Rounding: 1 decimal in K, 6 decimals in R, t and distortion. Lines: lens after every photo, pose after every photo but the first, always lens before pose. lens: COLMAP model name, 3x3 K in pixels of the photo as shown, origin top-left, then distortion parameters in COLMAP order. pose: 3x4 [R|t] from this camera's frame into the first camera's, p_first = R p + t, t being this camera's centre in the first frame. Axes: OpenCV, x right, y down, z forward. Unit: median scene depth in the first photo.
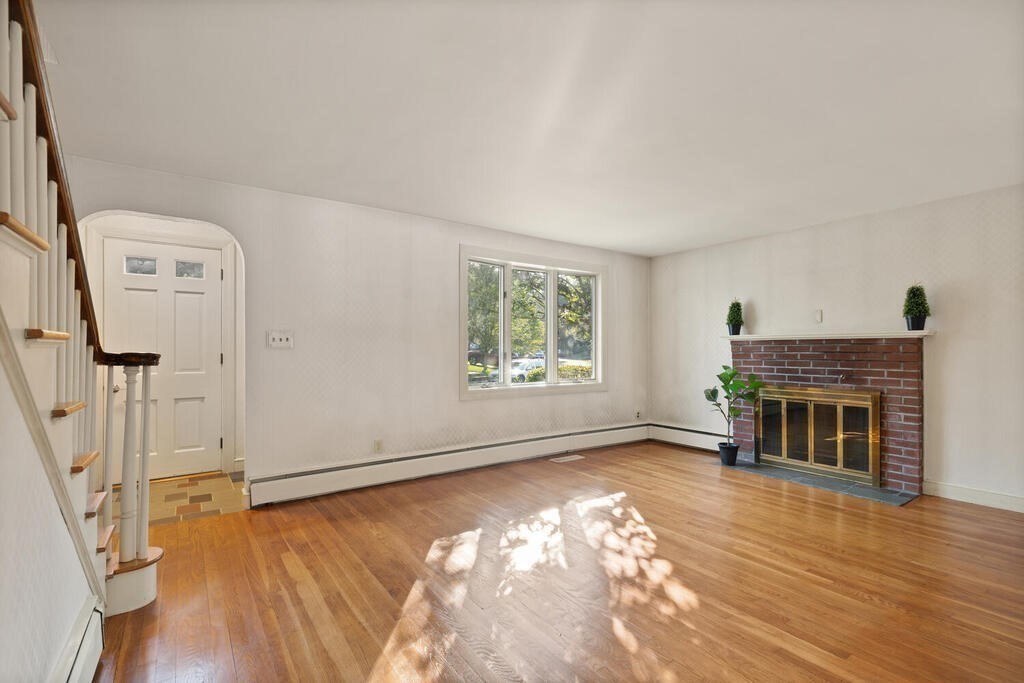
lens RADIAL K [[464.0, 0, 504.1], [0, 464.0, 343.9], [0, 0, 1]] dist [0.002896, -0.002499]
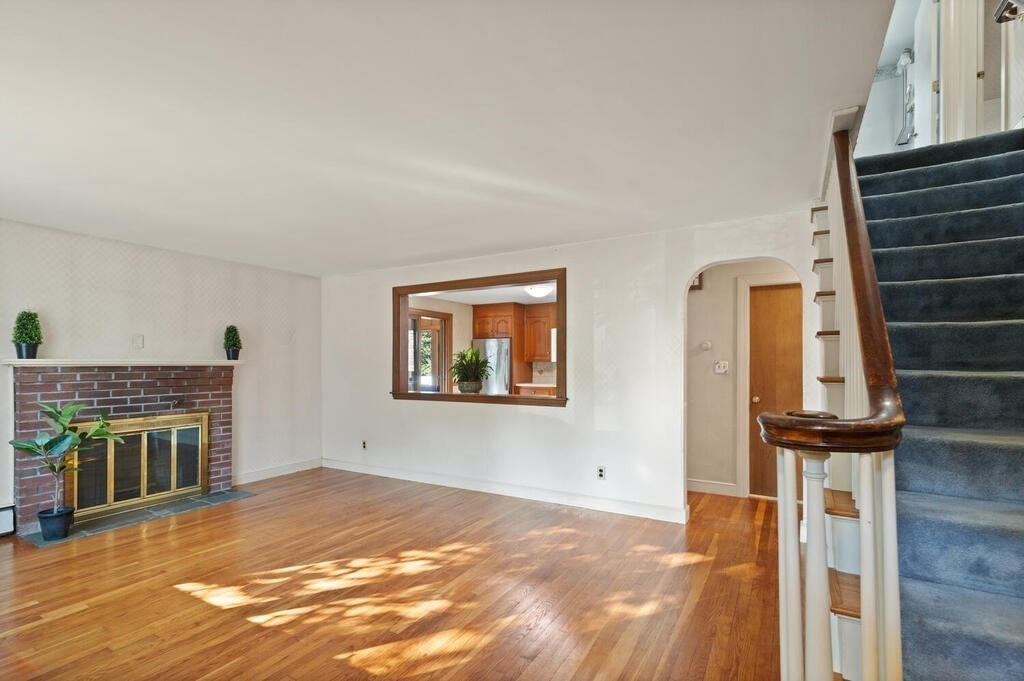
lens RADIAL K [[464.0, 0, 520.9], [0, 464.0, 356.7], [0, 0, 1]] dist [0.002896, -0.002499]
pose [[-0.438321, 0.012849, 0.898727, -0.534692], [-0.015217, 0.999648, -0.021714, -0.020125], [-0.898690, -0.023194, -0.437971, 0.735376]]
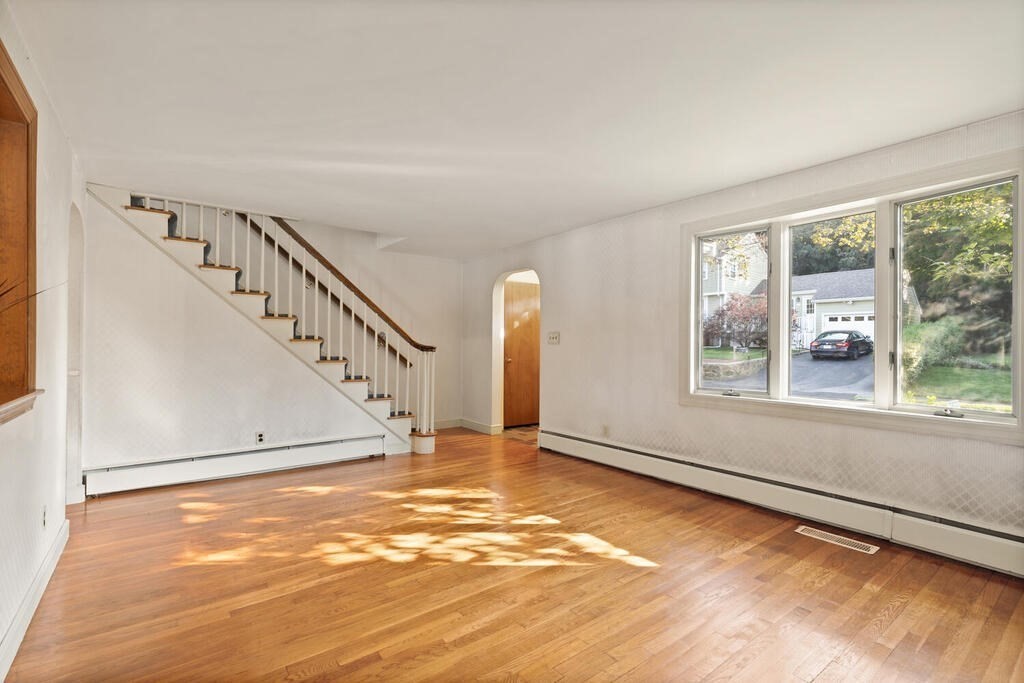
lens RADIAL K [[464.0, 0, 512.3], [0, 464.0, 345.8], [0, 0, 1]] dist [0.002896, -0.002499]
pose [[0.040070, -0.005917, -0.999179, 0.775342], [0.016210, 0.999855, -0.005271, 0.014199], [0.999065, -0.015986, 0.040161, 0.681574]]
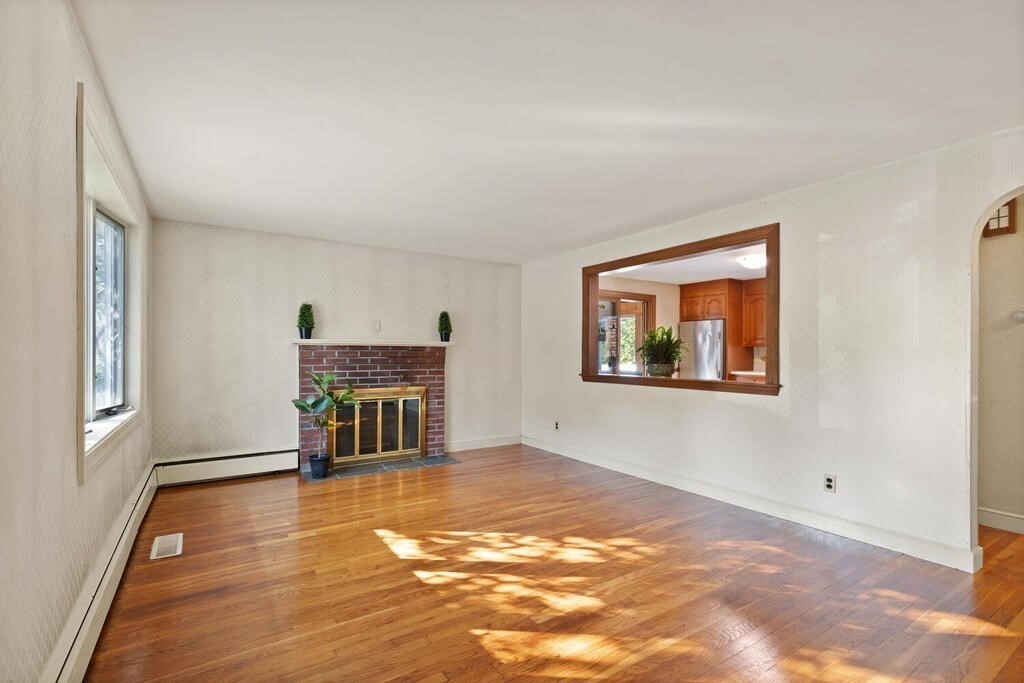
lens RADIAL K [[464.0, 0, 519.3], [0, 464.0, 343.2], [0, 0, 1]] dist [0.002896, -0.002499]
pose [[0.017090, 0.021067, 0.999632, -0.490792], [-0.020653, 0.999572, -0.020712, 0.000793], [-0.999641, -0.020292, 0.017518, 0.643506]]
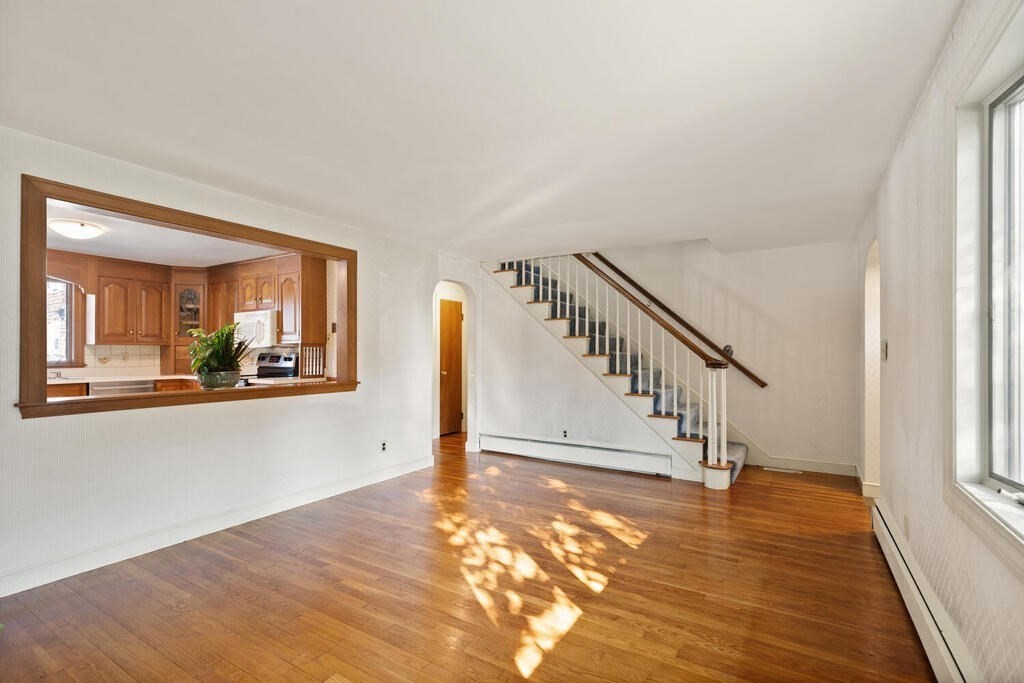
lens RADIAL K [[464.0, 0, 506.6], [0, 464.0, 340.1], [0, 0, 1]] dist [0.002896, -0.002499]
pose [[-0.922403, -0.013545, -0.385991, 0.396468], [0.005828, 0.998783, -0.048975, 0.007420], [0.386185, -0.047424, -0.921202, 1.246979]]
